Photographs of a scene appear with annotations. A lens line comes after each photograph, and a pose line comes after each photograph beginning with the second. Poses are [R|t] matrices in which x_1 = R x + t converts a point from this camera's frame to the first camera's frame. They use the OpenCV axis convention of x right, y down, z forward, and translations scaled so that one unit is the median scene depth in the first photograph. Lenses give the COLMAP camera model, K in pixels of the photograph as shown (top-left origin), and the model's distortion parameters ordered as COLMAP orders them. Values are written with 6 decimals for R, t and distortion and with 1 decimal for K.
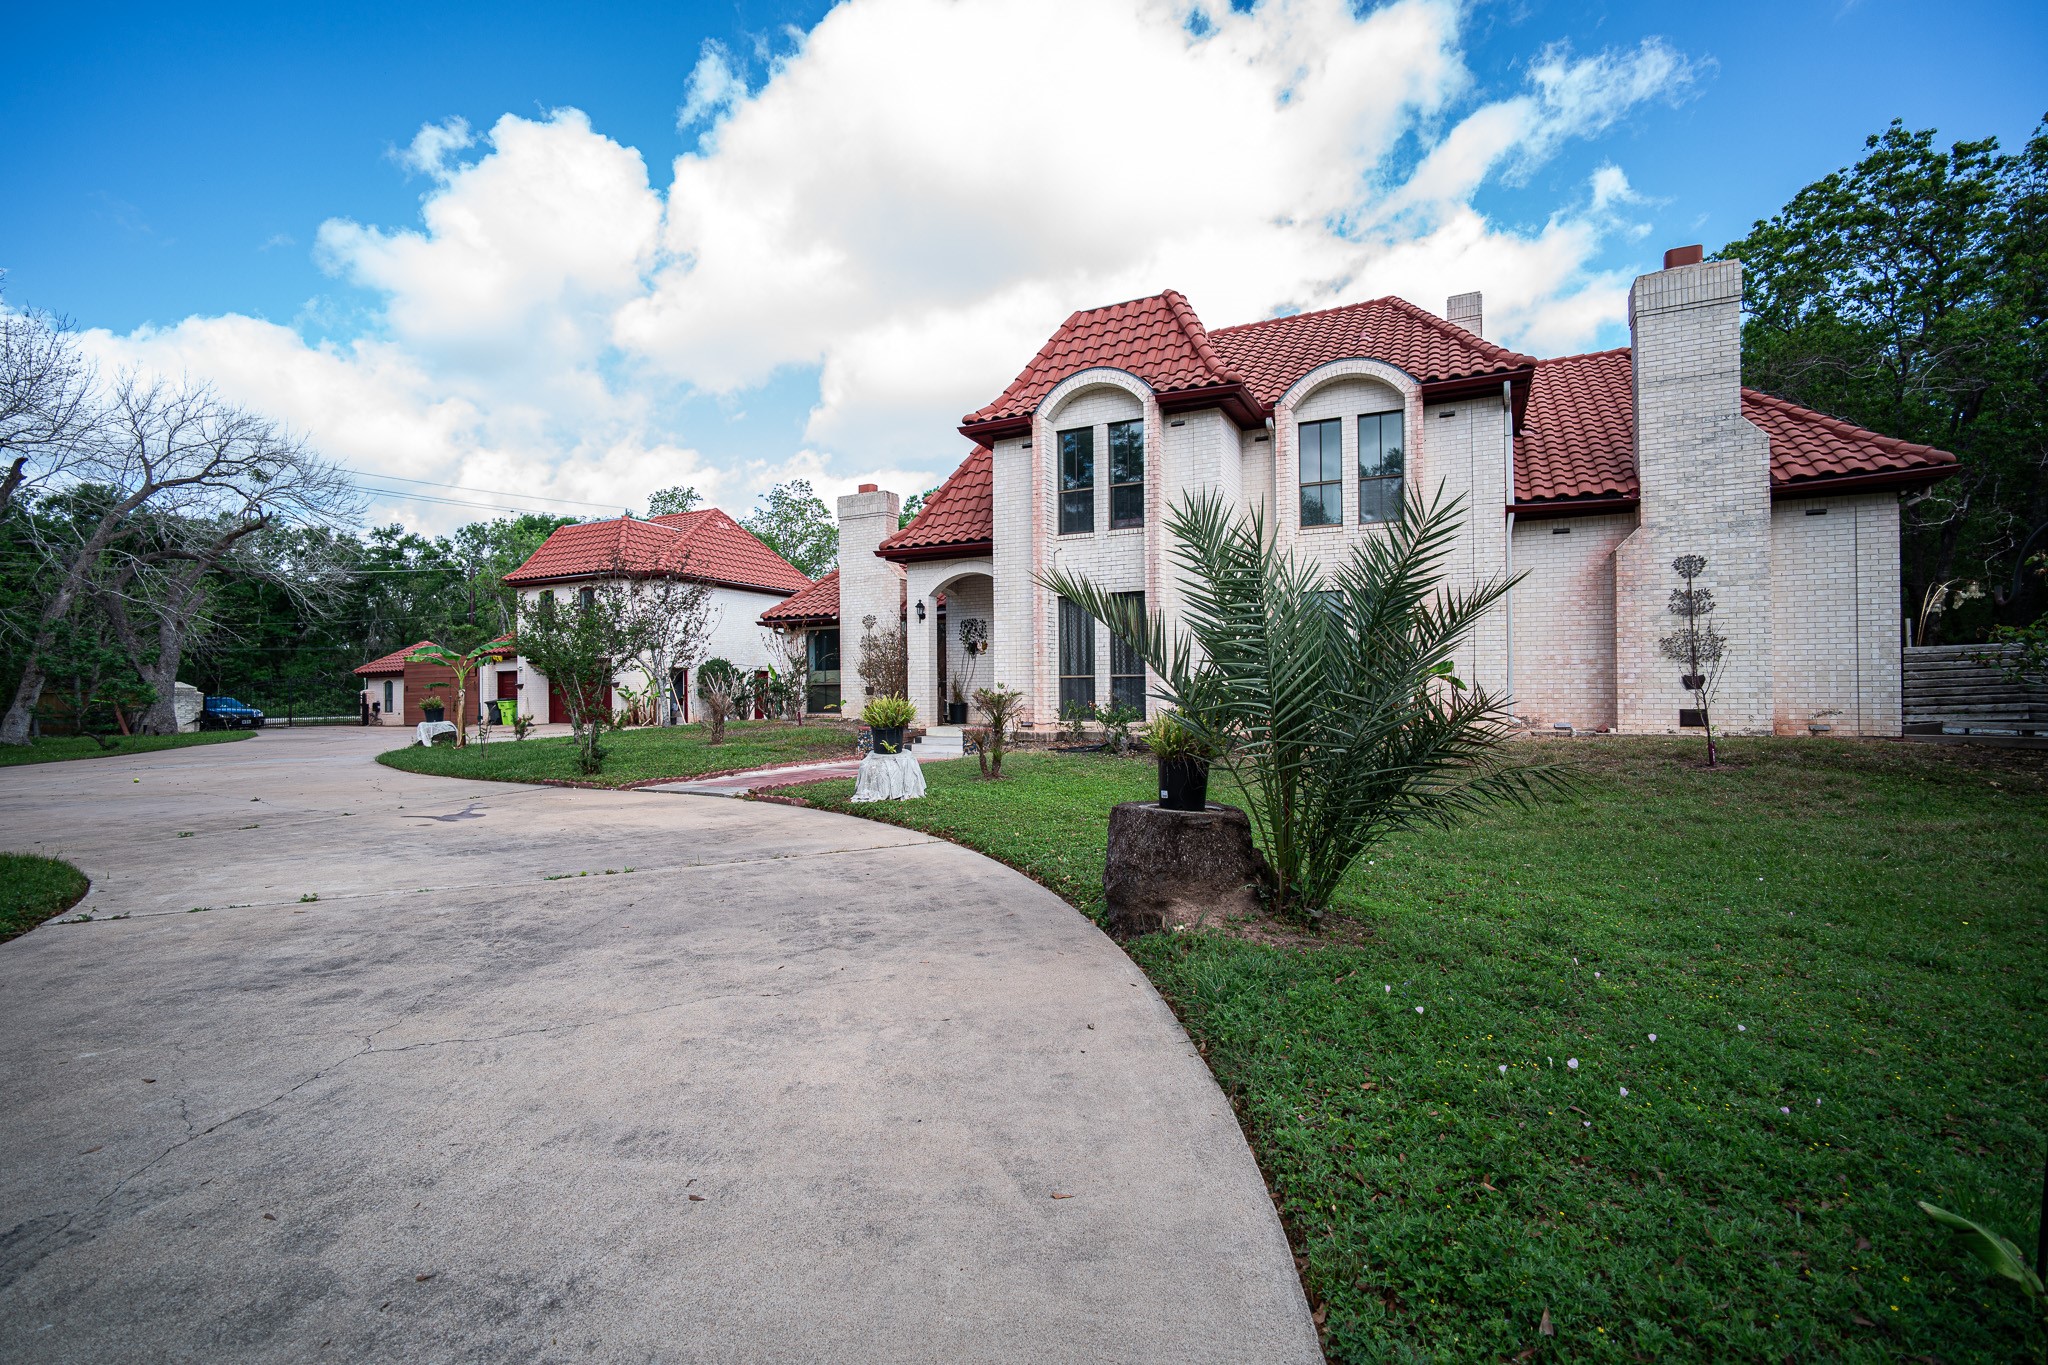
lens RADIAL K [[880.8, 0, 1020.1], [0, 880.8, 692.9], [0, 0, 1]] dist [-0.019495, 0.005591]
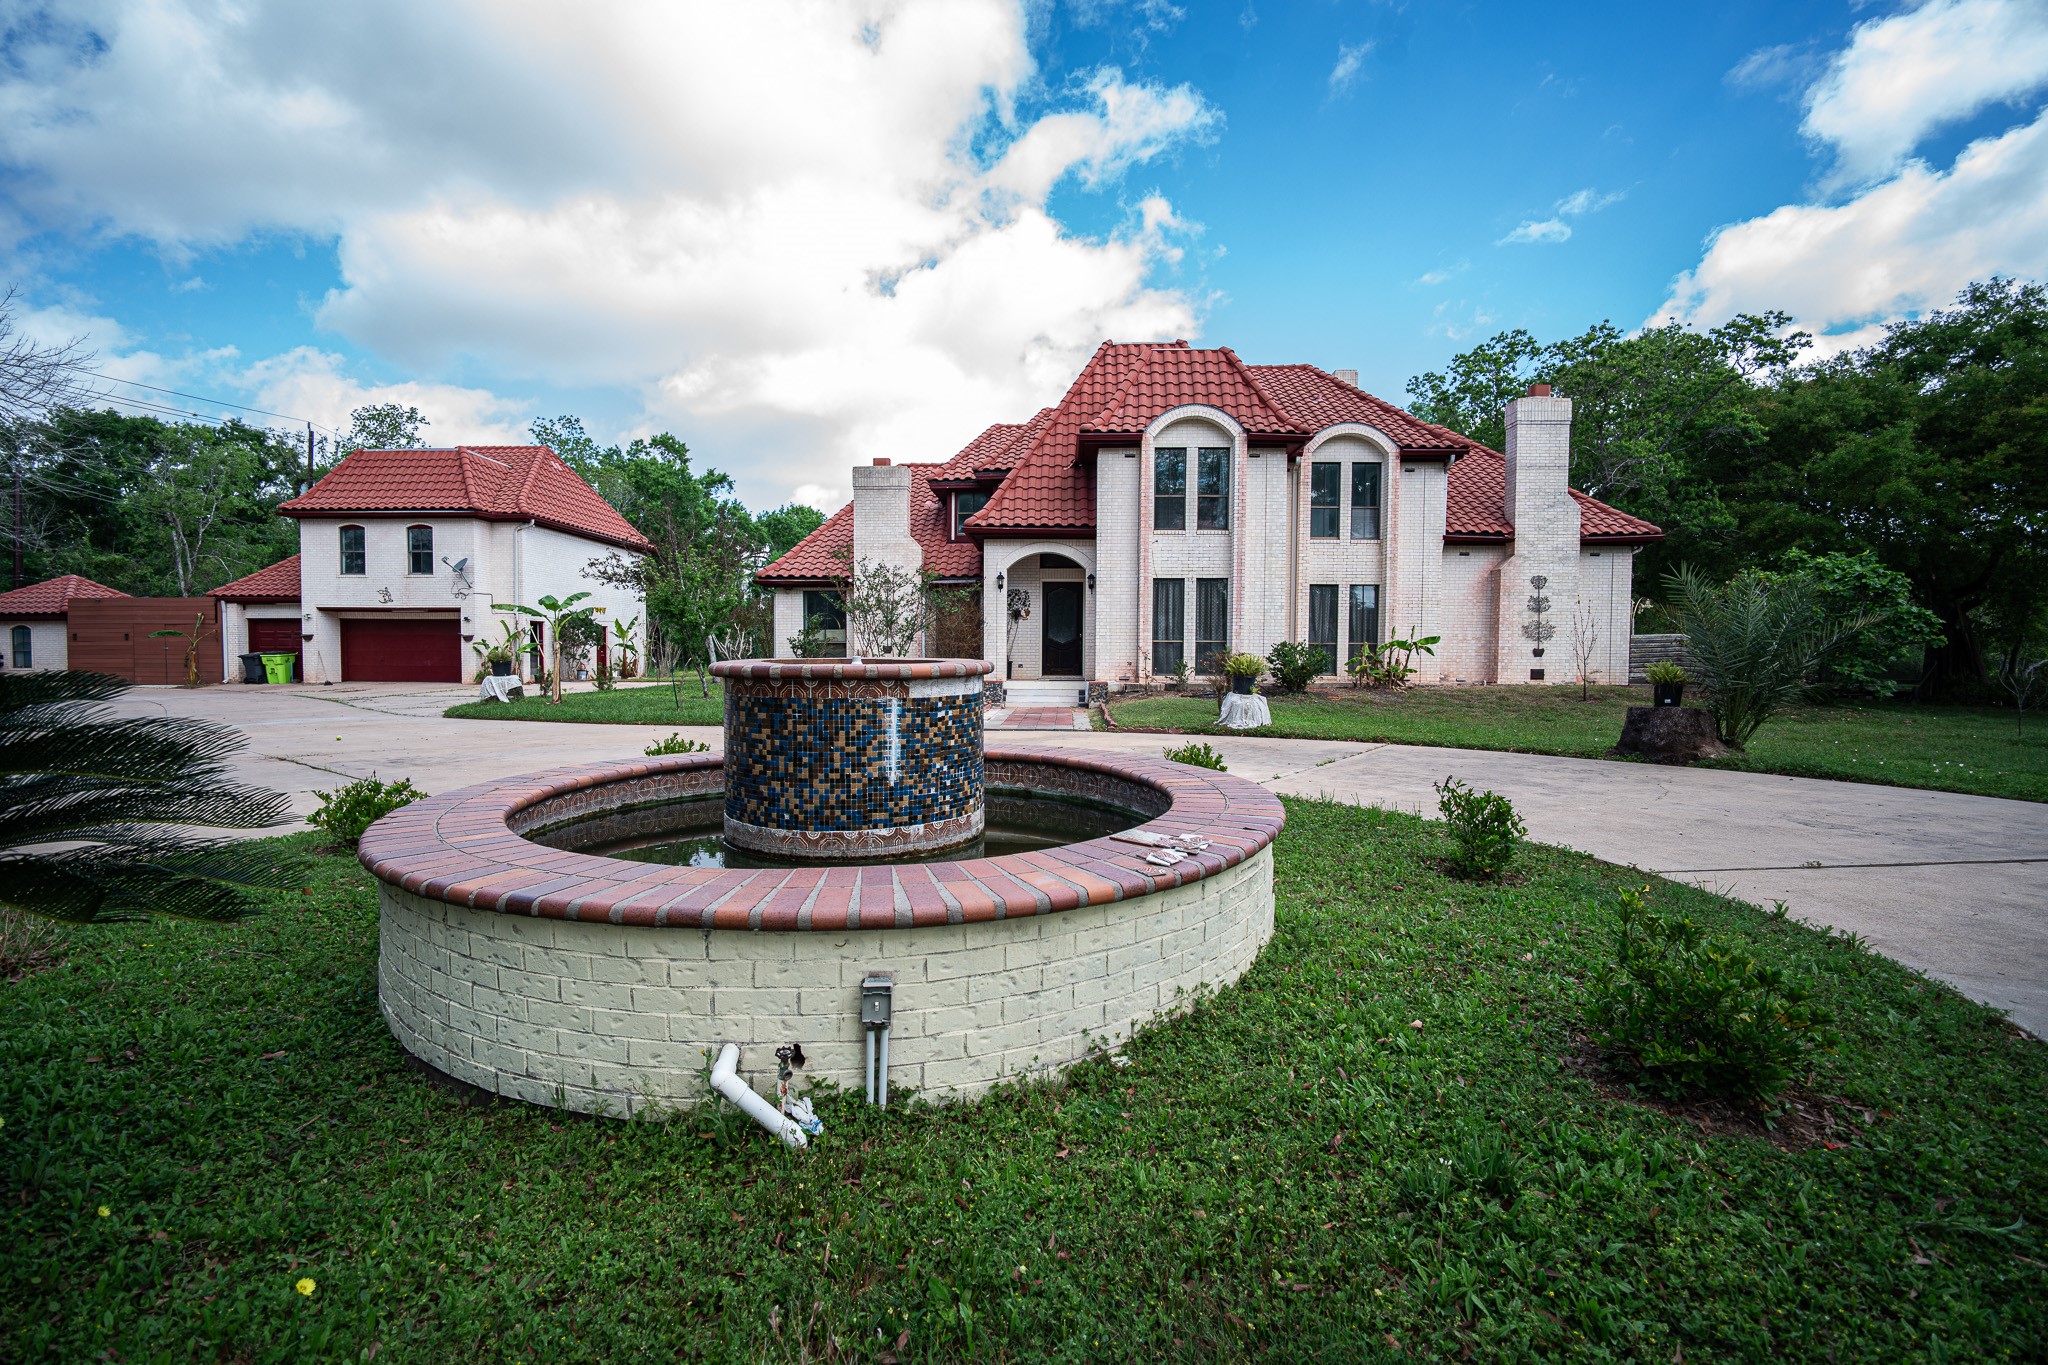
lens RADIAL K [[880.8, 0, 1006.1], [0, 880.8, 688.2], [0, 0, 1]] dist [-0.019495, 0.005591]
pose [[0.911999, -0.001878, 0.410187, -0.706926], [-0.013005, 0.999354, 0.033490, 0.010632], [-0.409986, -0.035878, 0.911386, -0.084491]]
